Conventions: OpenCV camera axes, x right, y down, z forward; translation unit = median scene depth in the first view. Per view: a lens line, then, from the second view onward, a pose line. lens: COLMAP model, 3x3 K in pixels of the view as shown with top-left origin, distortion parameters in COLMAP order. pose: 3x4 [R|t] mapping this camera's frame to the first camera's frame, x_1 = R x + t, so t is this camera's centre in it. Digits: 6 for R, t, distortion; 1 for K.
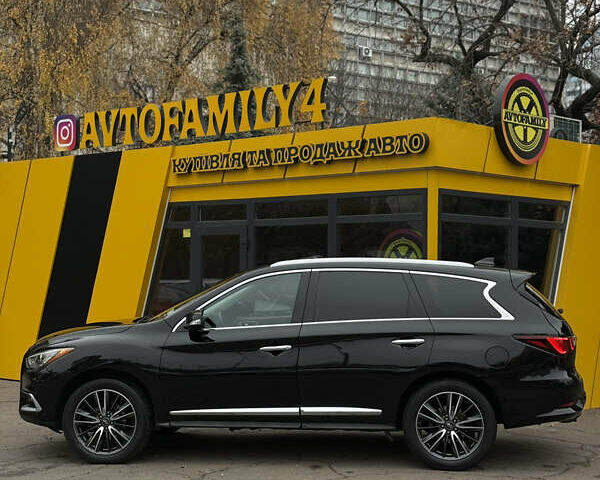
lens RADIAL K [[1104.9, 0, 300.0], [0, 1104.9, 240.0], [0, 0, 1]] dist [0.120166, 0.113038]
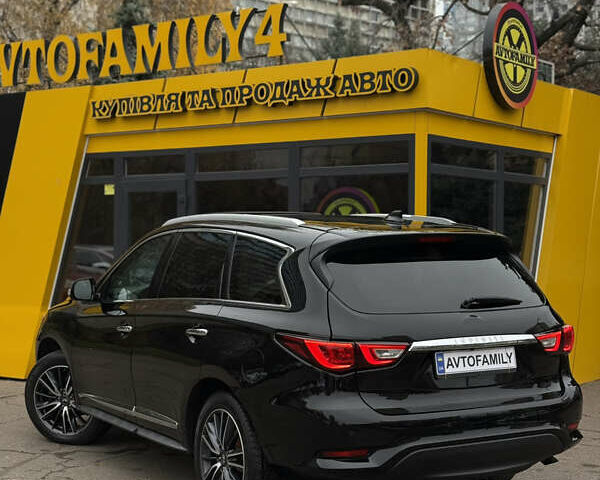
lens RADIAL K [[1104.9, 0, 300.0], [0, 1104.9, 240.0], [0, 0, 1]] dist [0.120166, 0.113038]
pose [[0.992450, -0.005084, 0.122548, -0.067357], [0.001346, 0.999532, 0.030563, 0.007212], [-0.122646, -0.030168, 0.991992, 0.152386]]
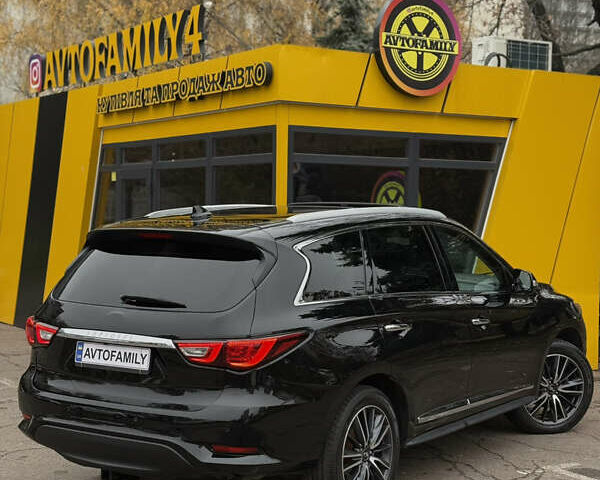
lens RADIAL K [[1104.9, 0, 300.0], [0, 1104.9, 240.0], [0, 0, 1]] dist [0.120166, 0.113038]
pose [[0.968388, 0.009089, -0.249284, 0.317066], [0.004114, 0.998618, 0.052392, -0.001068], [0.249416, -0.051762, 0.967012, 0.125072]]
